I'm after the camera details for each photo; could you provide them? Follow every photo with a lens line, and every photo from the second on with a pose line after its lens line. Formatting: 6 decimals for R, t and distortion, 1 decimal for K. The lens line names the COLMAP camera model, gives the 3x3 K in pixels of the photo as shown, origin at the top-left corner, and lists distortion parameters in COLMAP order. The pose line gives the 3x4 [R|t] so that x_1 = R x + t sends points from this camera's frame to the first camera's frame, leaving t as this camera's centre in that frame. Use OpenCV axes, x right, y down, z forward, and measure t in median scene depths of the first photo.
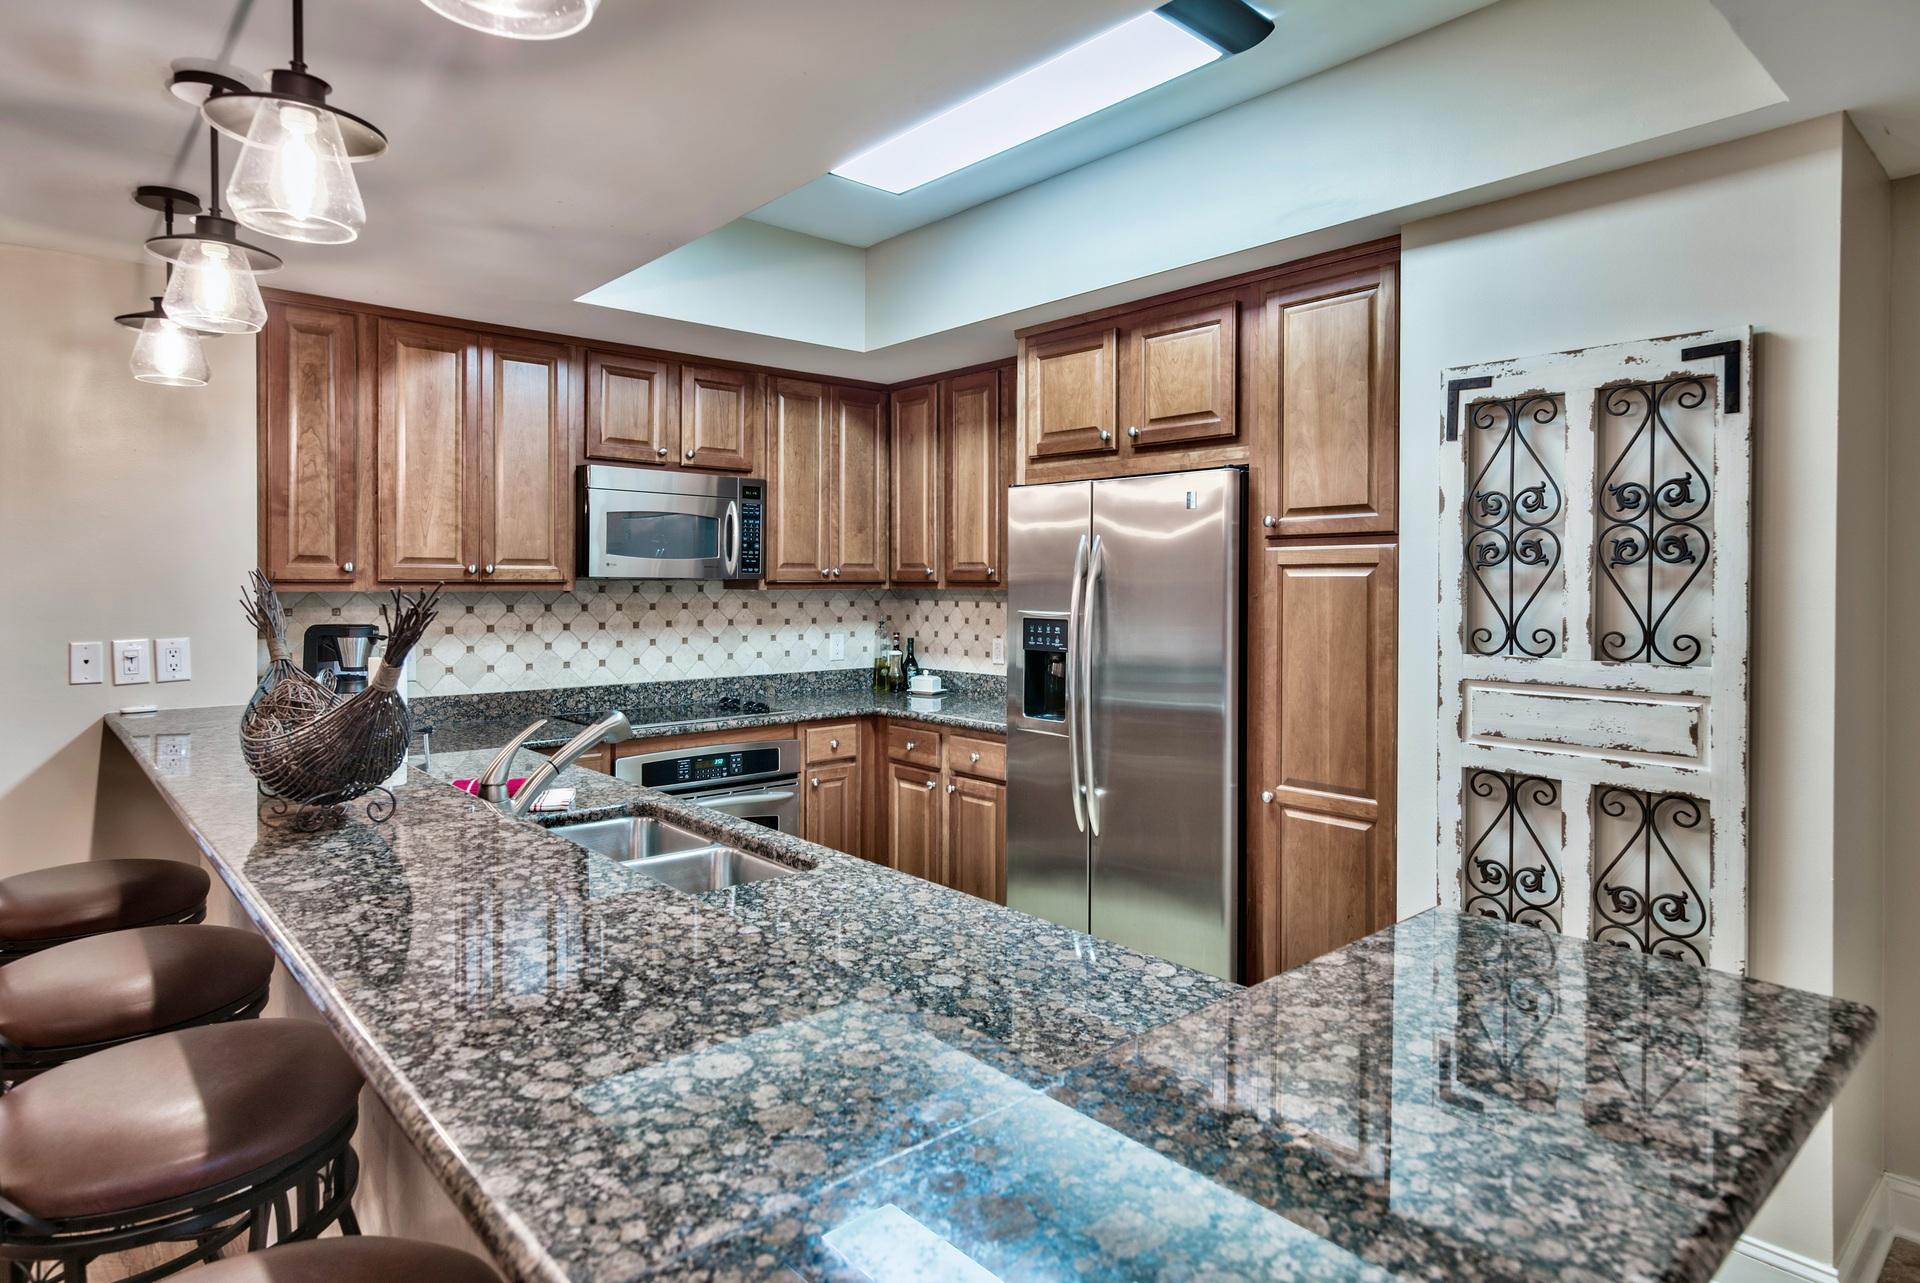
lens RADIAL K [[1057.8, 0, 960.9], [0, 1057.8, 606.9], [0, 0, 1]] dist [0.008241, 0.001090]
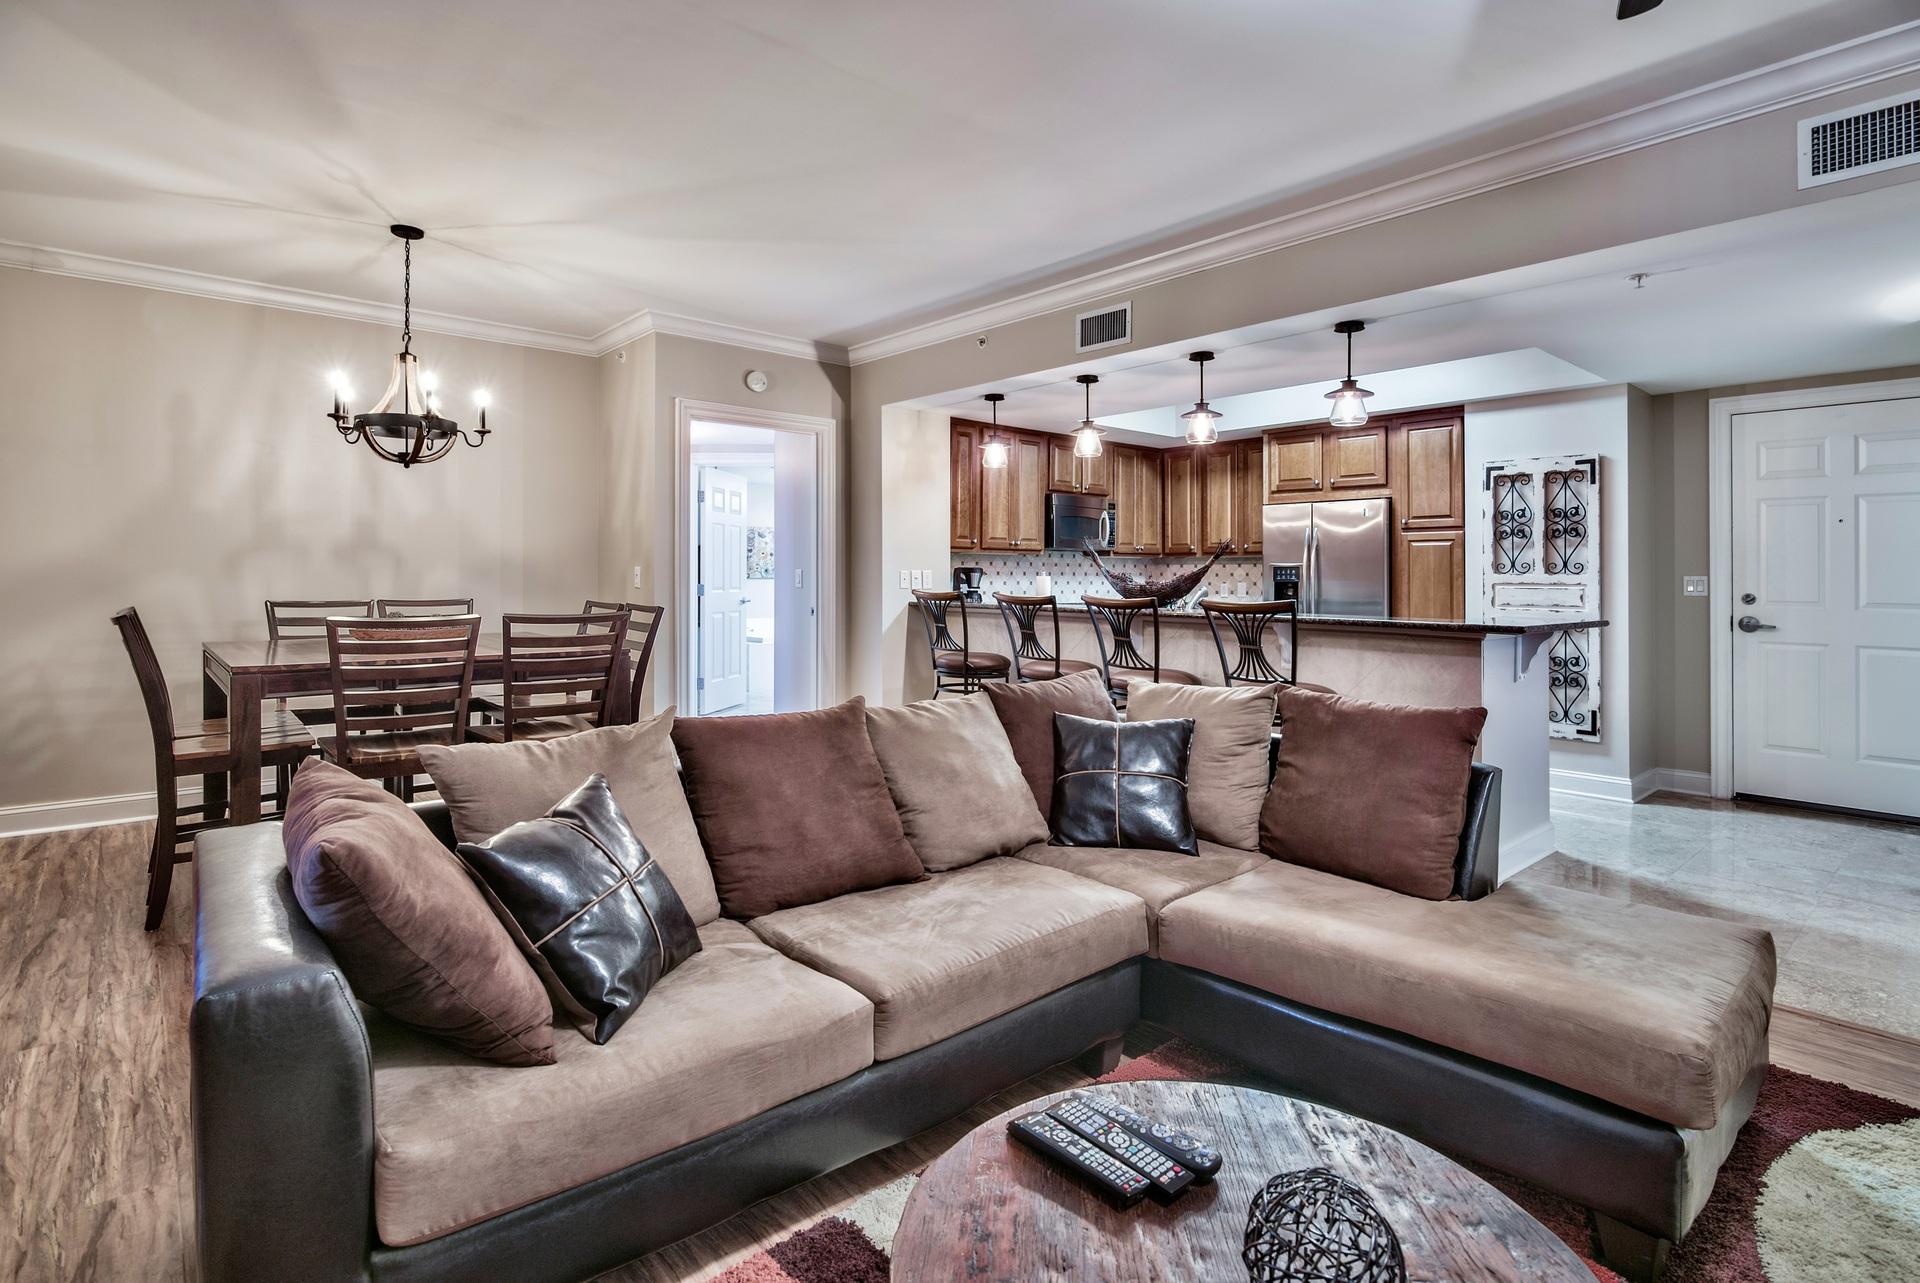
lens RADIAL K [[954.0, 0, 946.6], [0, 954.0, 574.0], [0, 0, 1]] dist [-0.000440, -0.000304]
pose [[0.999786, 0.004535, -0.020197, -0.595701], [-0.005091, 0.999606, -0.027589, 0.085946], [0.020064, 0.027686, 0.999415, -0.989129]]
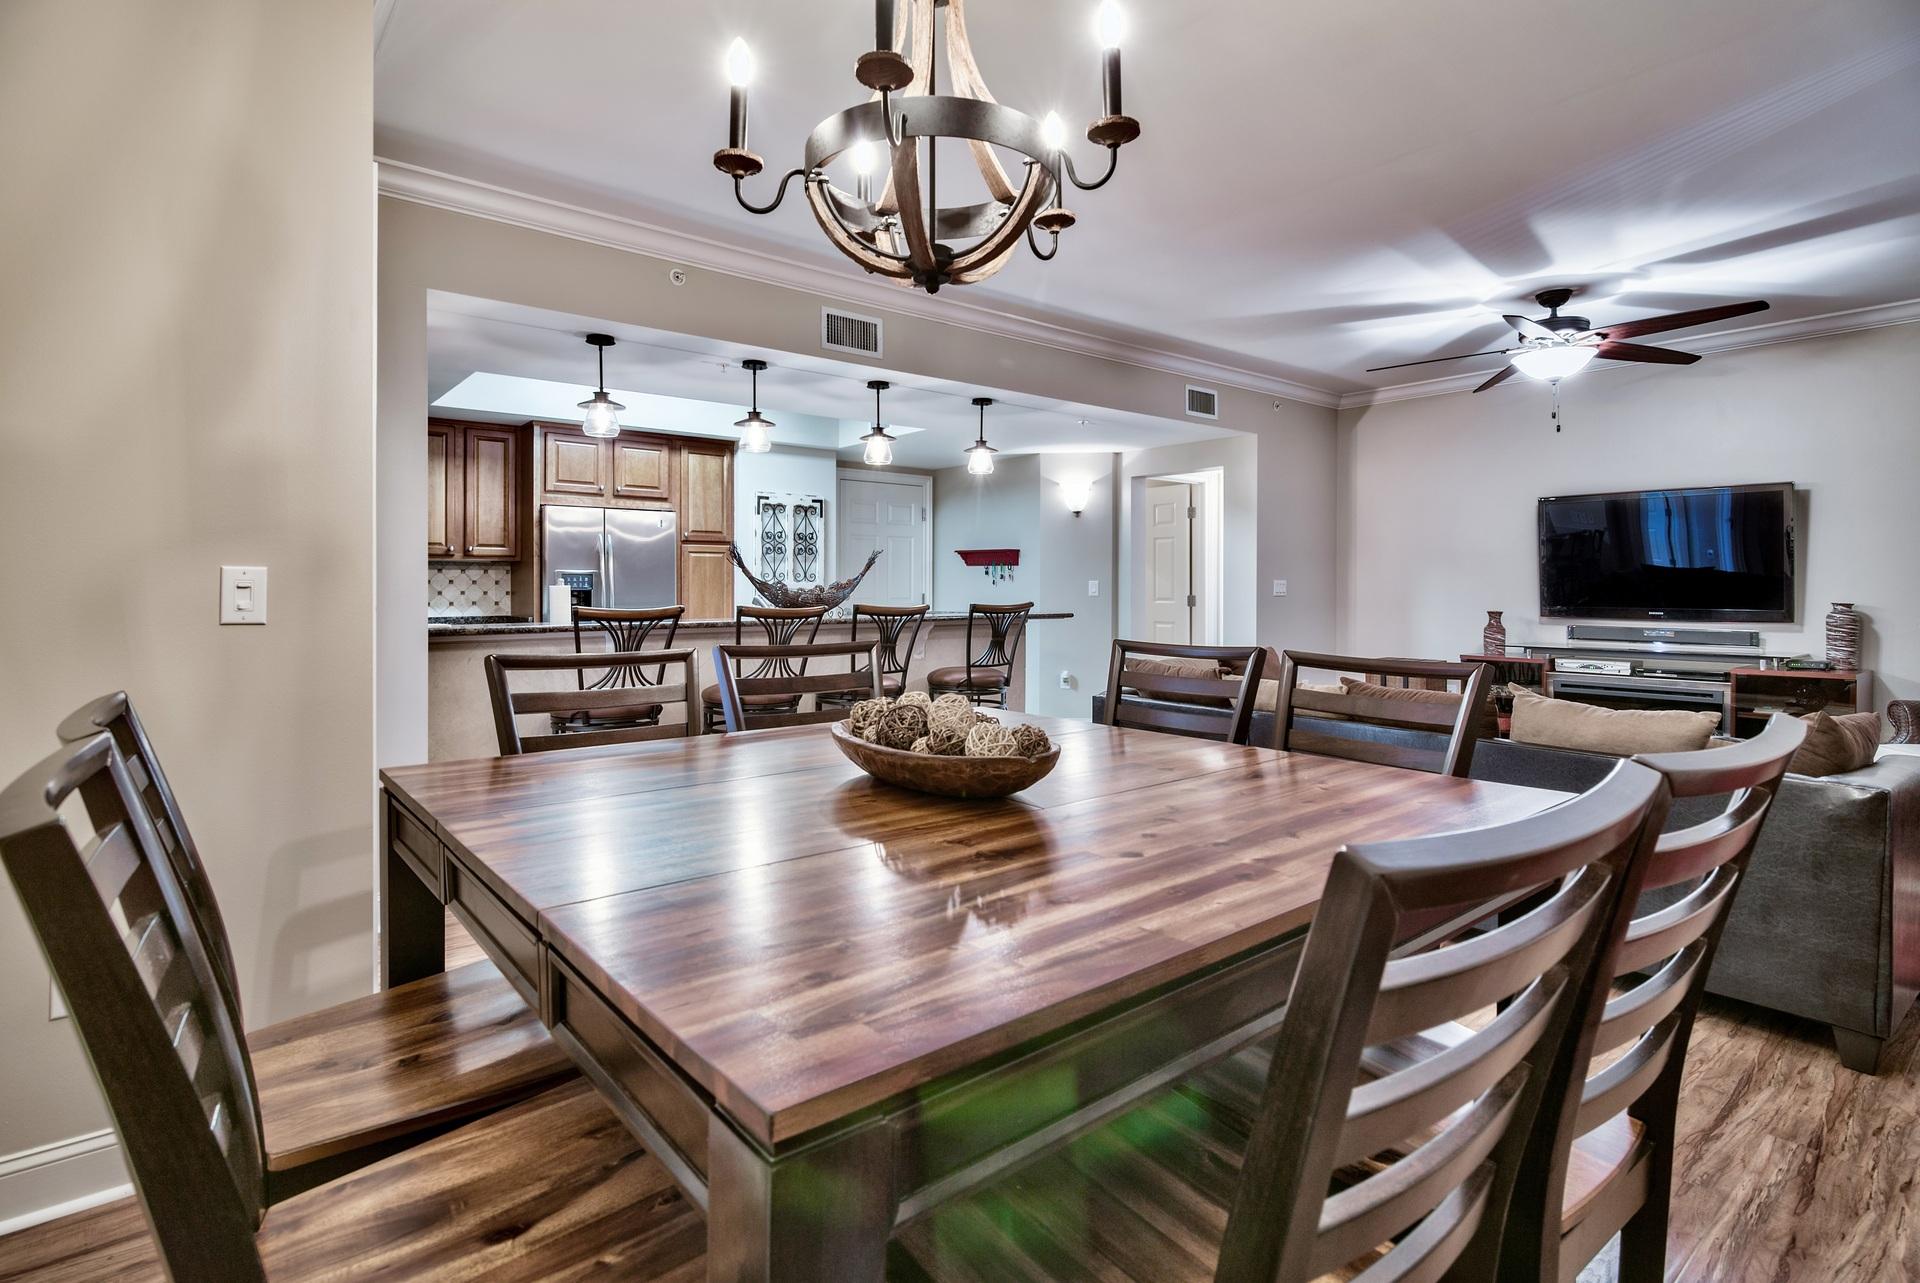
lens RADIAL K [[954.0, 0, 946.6], [0, 954.0, 574.0], [0, 0, 1]] dist [-0.000440, -0.000304]
pose [[0.037612, 0.012988, 0.999208, -1.802527], [0.030934, 0.999421, -0.014155, 0.061538], [-0.998814, 0.031442, 0.037188, 0.248861]]
